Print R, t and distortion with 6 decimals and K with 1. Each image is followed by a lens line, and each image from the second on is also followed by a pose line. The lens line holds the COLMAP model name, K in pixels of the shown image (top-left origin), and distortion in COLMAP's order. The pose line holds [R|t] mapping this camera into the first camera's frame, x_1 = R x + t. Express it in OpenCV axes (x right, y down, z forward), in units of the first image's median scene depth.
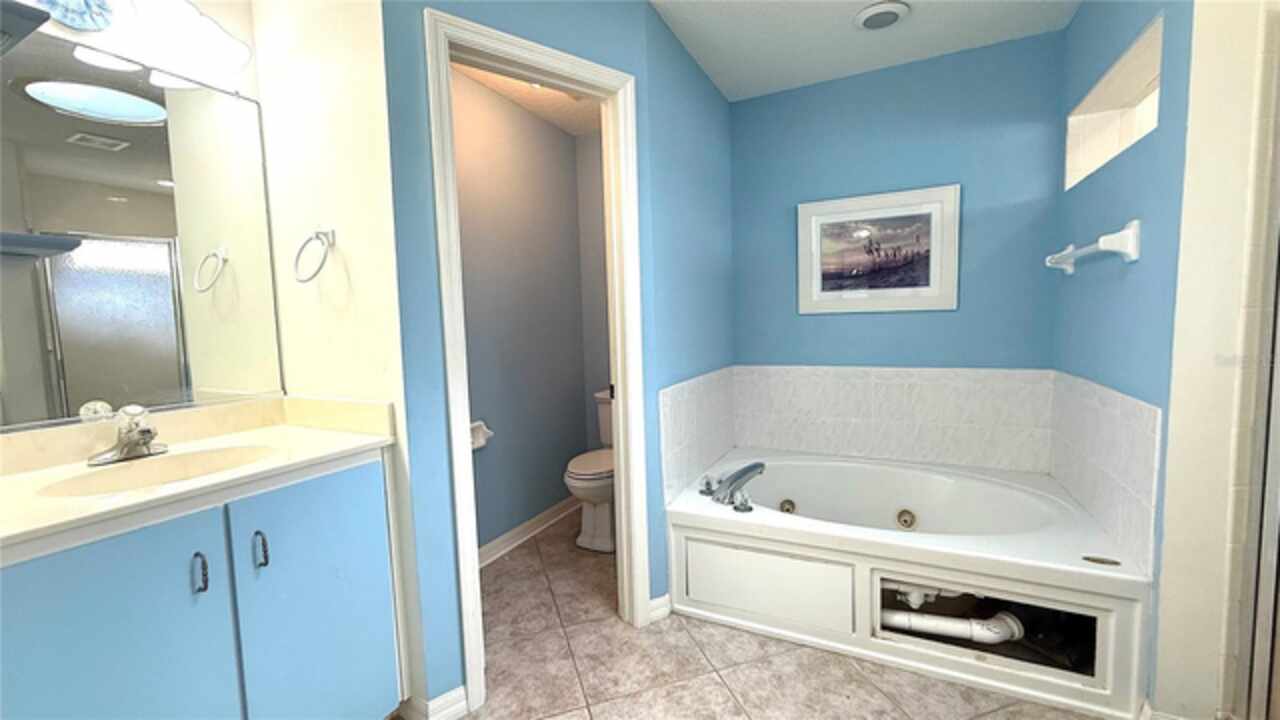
lens RADIAL K [[508.3, 0, 640.0], [0, 508.3, 360.0], [0, 0, 1]] dist [-0.000314, -0.000267]
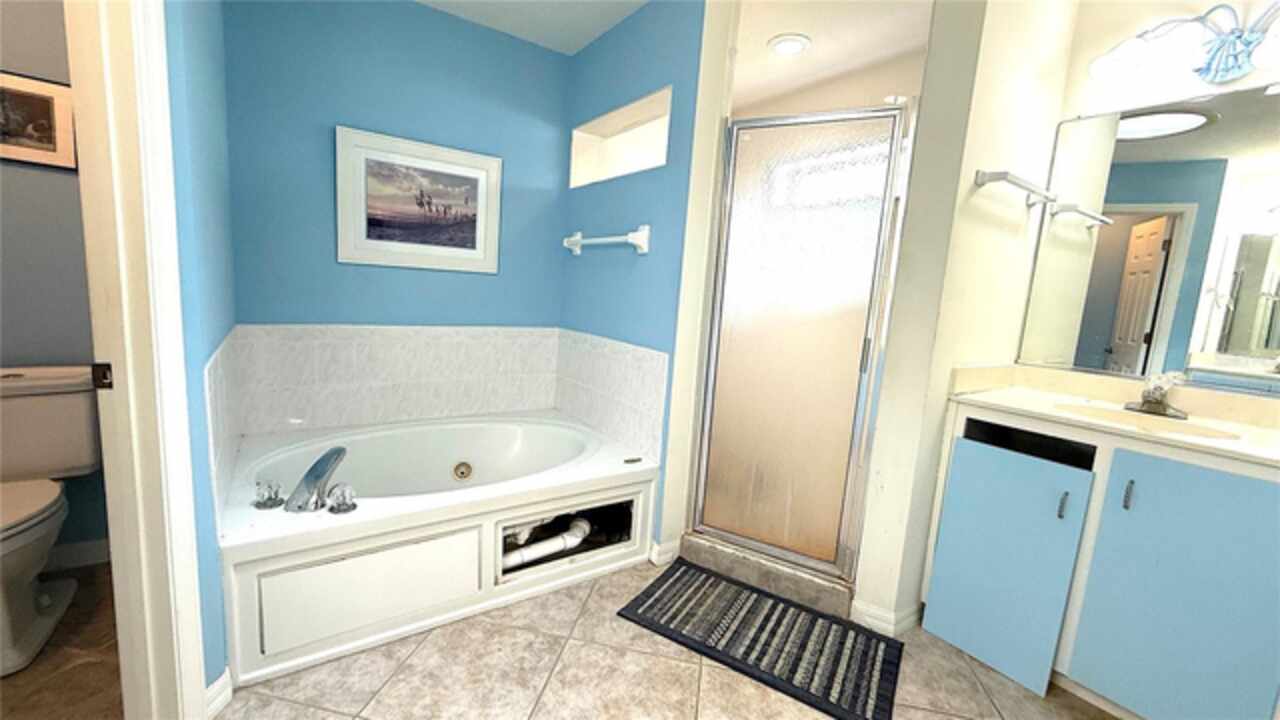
lens RADIAL K [[508.3, 0, 640.0], [0, 508.3, 360.0], [0, 0, 1]] dist [-0.000314, -0.000267]
pose [[0.481700, -0.064982, 0.873924, -0.249026], [-0.011418, 0.996697, 0.080405, -0.005966], [-0.876262, -0.048709, 0.479367, 0.226822]]
